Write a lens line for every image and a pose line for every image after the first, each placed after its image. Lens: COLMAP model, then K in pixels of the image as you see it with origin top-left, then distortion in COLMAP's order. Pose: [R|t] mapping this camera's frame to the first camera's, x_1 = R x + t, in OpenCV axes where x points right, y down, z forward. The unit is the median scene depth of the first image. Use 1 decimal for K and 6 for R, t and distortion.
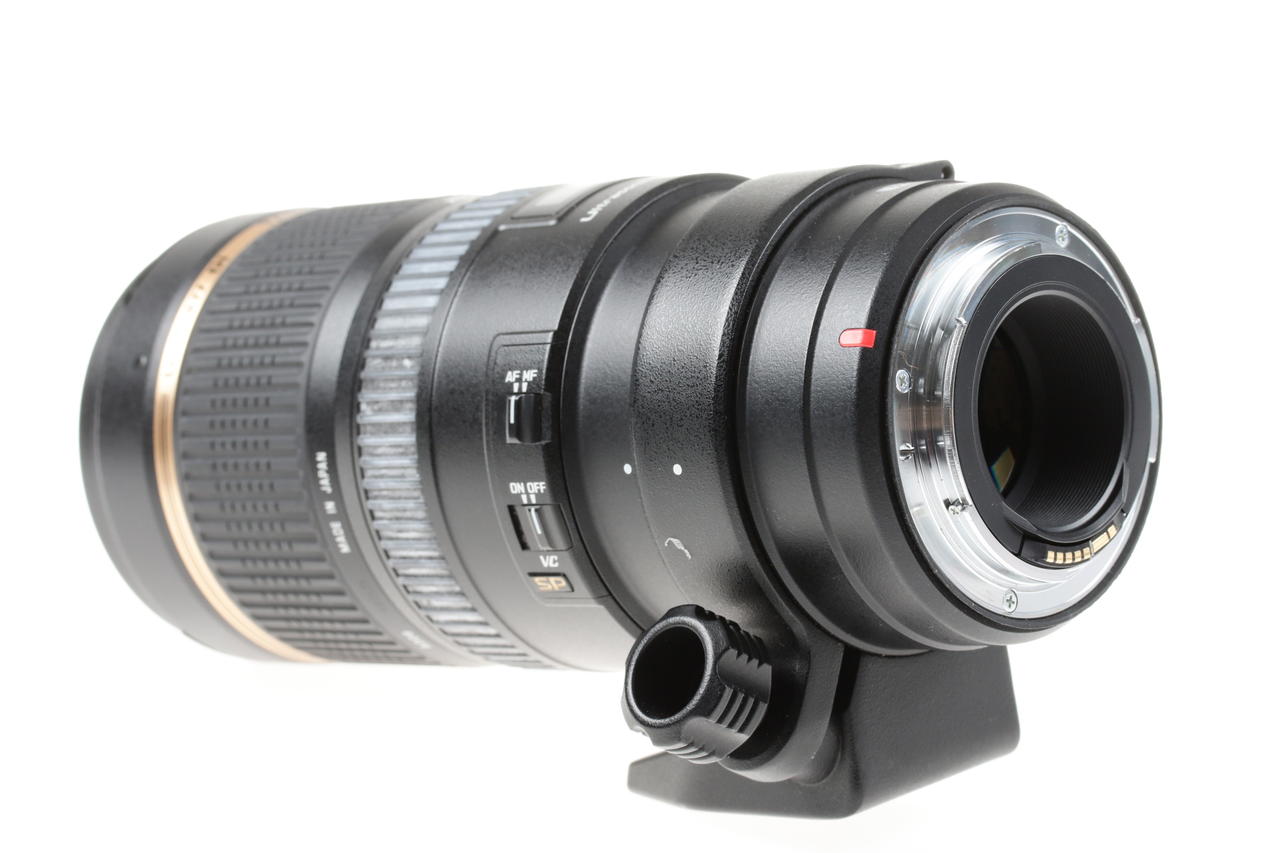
lens RADIAL K [[3563.7, 0, 640.1], [0, 3563.7, 426.7], [0, 0, 1]] dist [-0.225327, 0.000000]
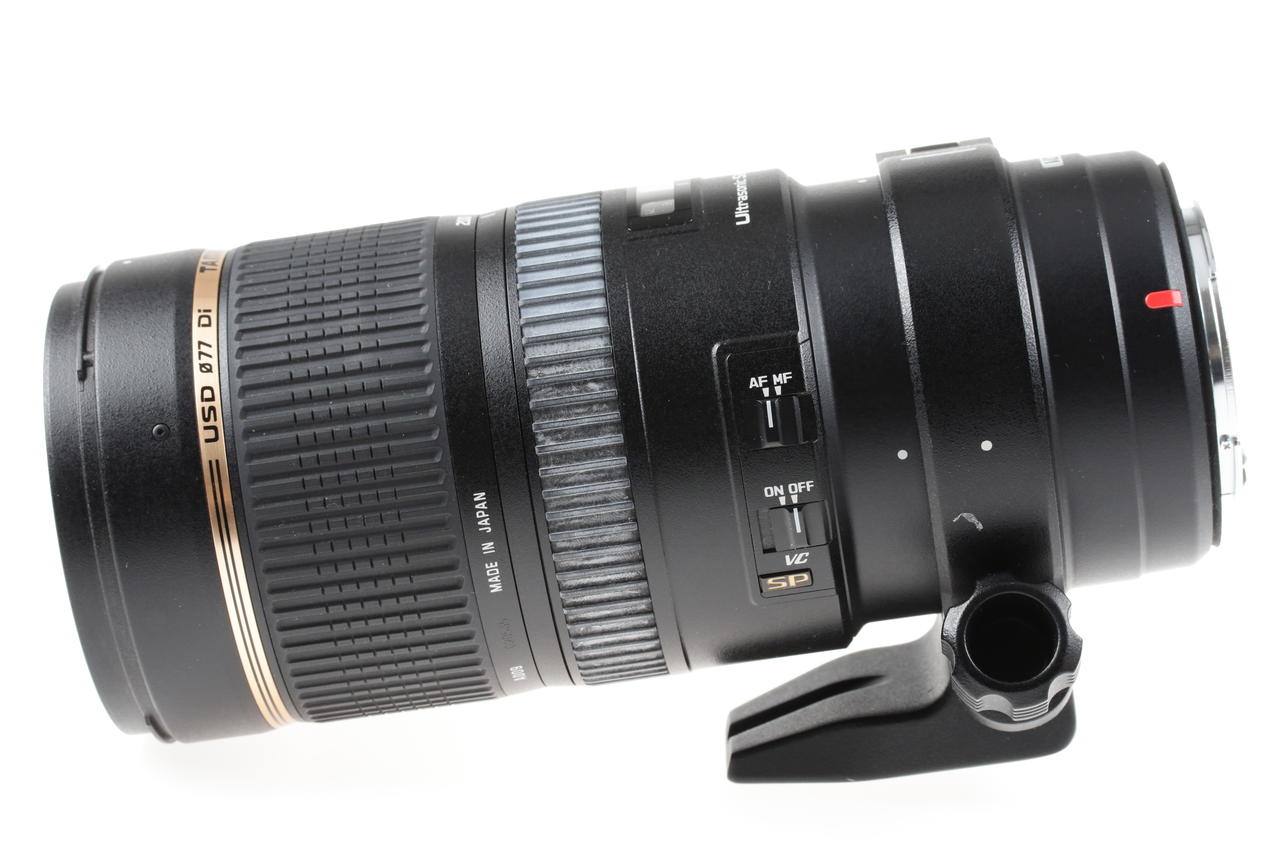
lens RADIAL K [[3563.7, 0, 639.9], [0, 3563.7, 425.9], [0, 0, 1]] dist [-0.225327, 0.000000]
pose [[0.824001, -0.130586, 0.551334, -0.607158], [0.128955, 0.990763, 0.041936, -0.047387], [-0.551718, 0.036542, 0.833230, 0.174746]]
